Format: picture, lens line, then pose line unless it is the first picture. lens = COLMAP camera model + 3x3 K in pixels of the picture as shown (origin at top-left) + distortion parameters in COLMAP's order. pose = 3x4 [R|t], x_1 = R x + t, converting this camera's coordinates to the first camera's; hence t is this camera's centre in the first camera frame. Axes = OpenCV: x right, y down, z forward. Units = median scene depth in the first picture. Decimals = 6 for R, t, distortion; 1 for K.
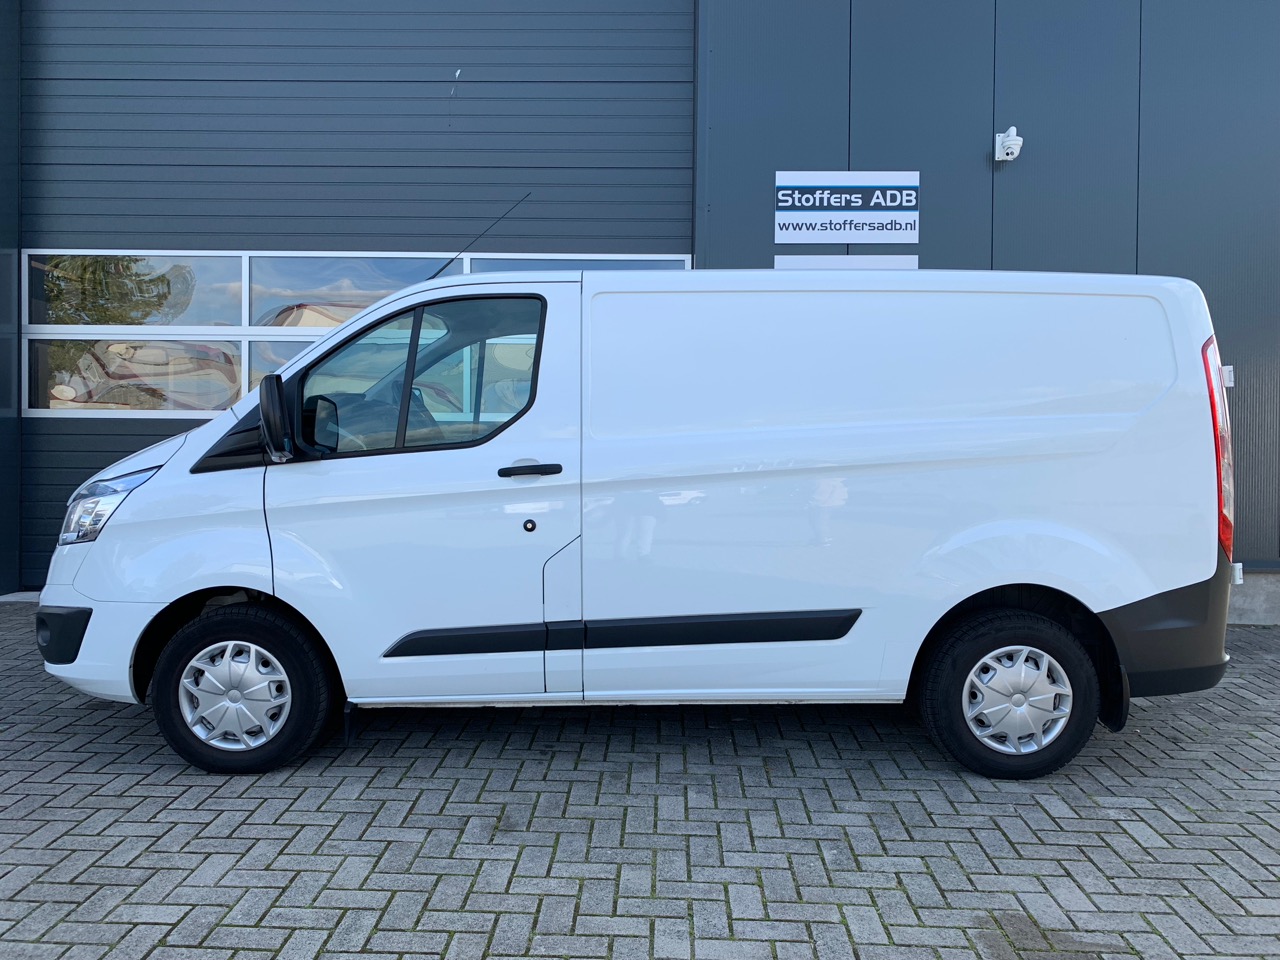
lens RADIAL K [[967.4, 0, 642.4], [0, 967.4, 480.0], [0, 0, 1]] dist [0.002702, 0.006674]
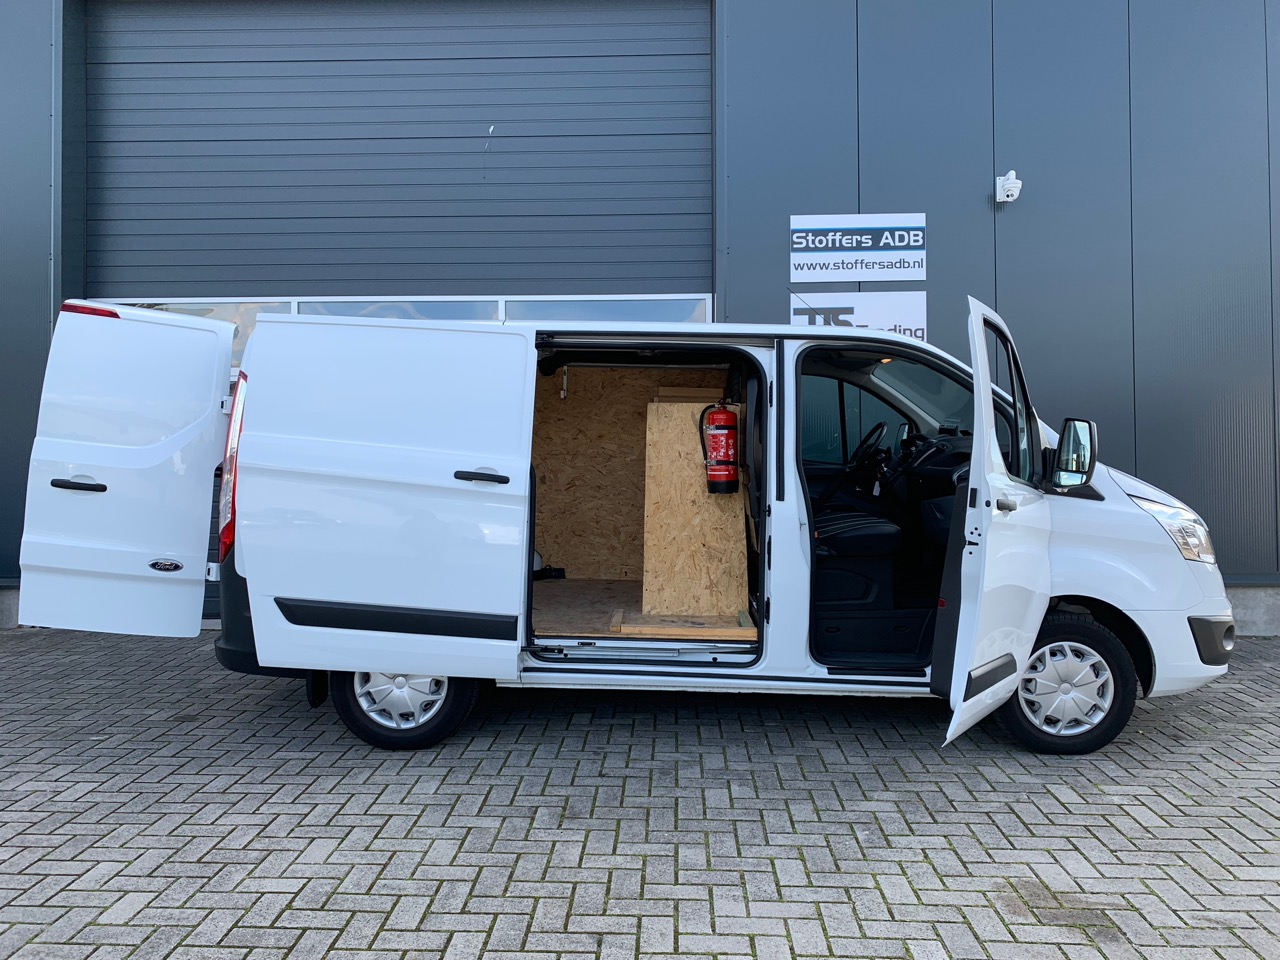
lens RADIAL K [[967.4, 0, 637.4], [0, 967.4, 478.8], [0, 0, 1]] dist [0.002702, 0.006674]
pose [[0.999808, -0.013929, -0.013811, -0.038271], [0.013494, 0.999425, -0.031091, 0.004767], [0.014236, 0.030899, 0.999421, -0.114689]]
